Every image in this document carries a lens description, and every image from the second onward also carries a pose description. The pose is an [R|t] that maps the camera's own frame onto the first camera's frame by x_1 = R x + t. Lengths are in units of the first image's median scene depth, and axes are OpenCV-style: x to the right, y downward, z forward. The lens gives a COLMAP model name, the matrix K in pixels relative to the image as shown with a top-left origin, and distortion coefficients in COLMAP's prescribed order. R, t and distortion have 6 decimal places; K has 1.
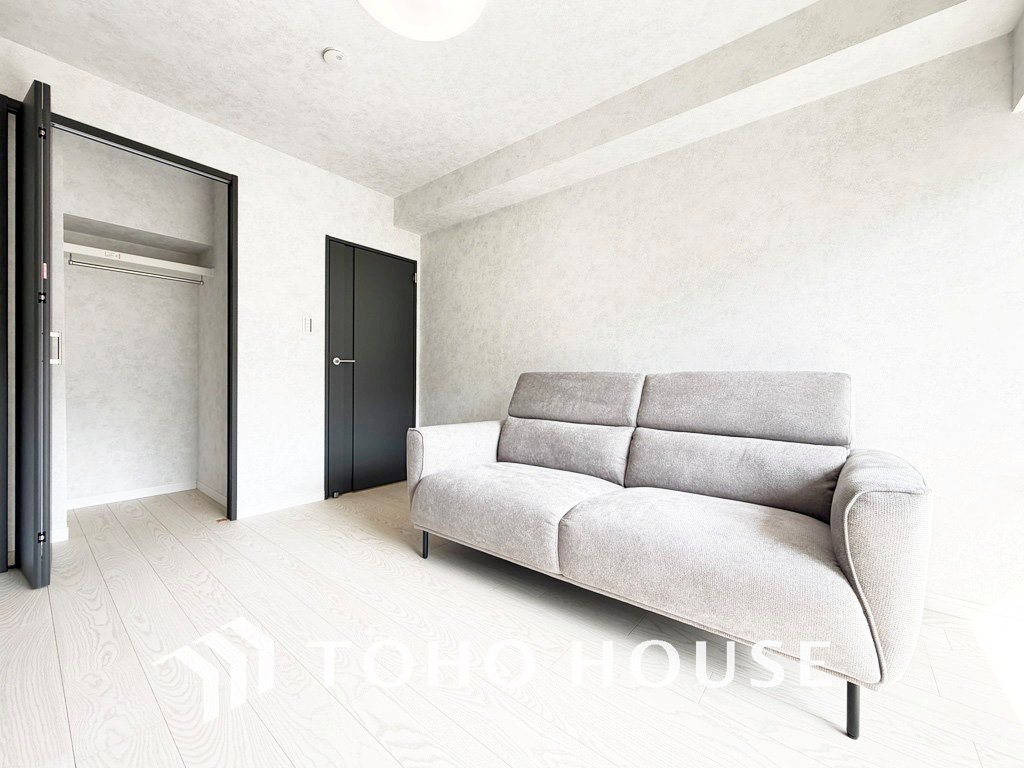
lens RADIAL K [[409.4, 0, 506.9], [0, 409.4, 389.2], [0, 0, 1]] dist [0.000665, -0.000157]
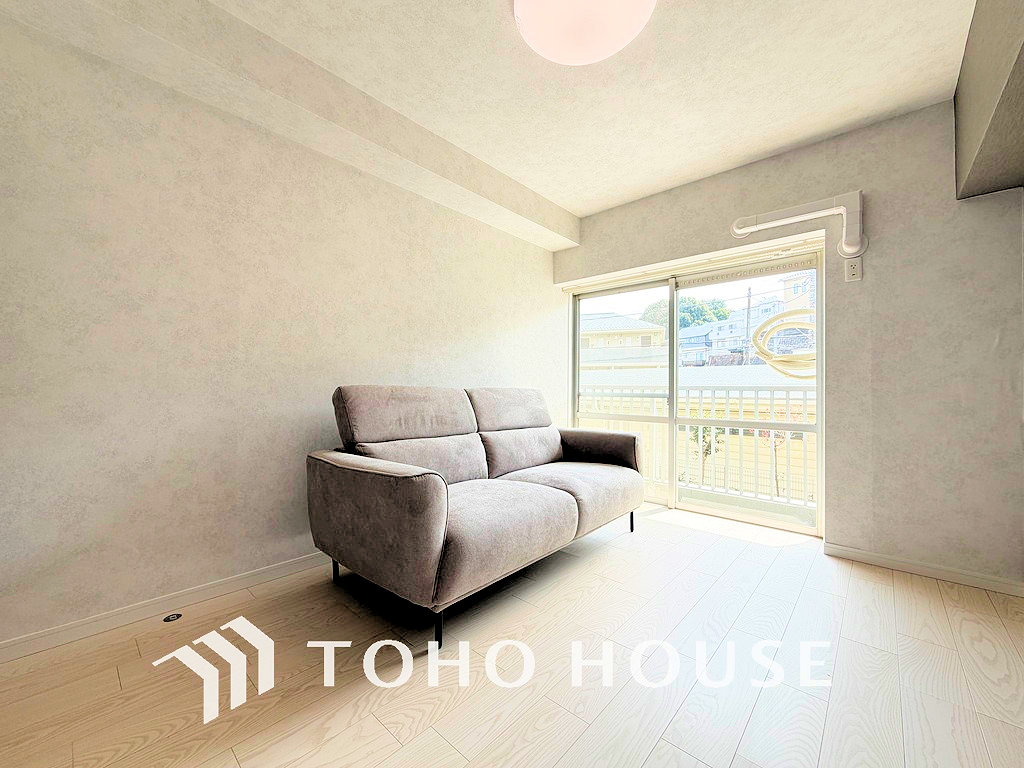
lens RADIAL K [[409.4, 0, 515.7], [0, 409.4, 384.2], [0, 0, 1]] dist [0.000665, -0.000157]
pose [[0.035928, 0.000668, 0.999354, -0.635187], [0.005512, 0.999984, -0.000867, -0.036167], [-0.999339, 0.005540, 0.035923, 0.579190]]
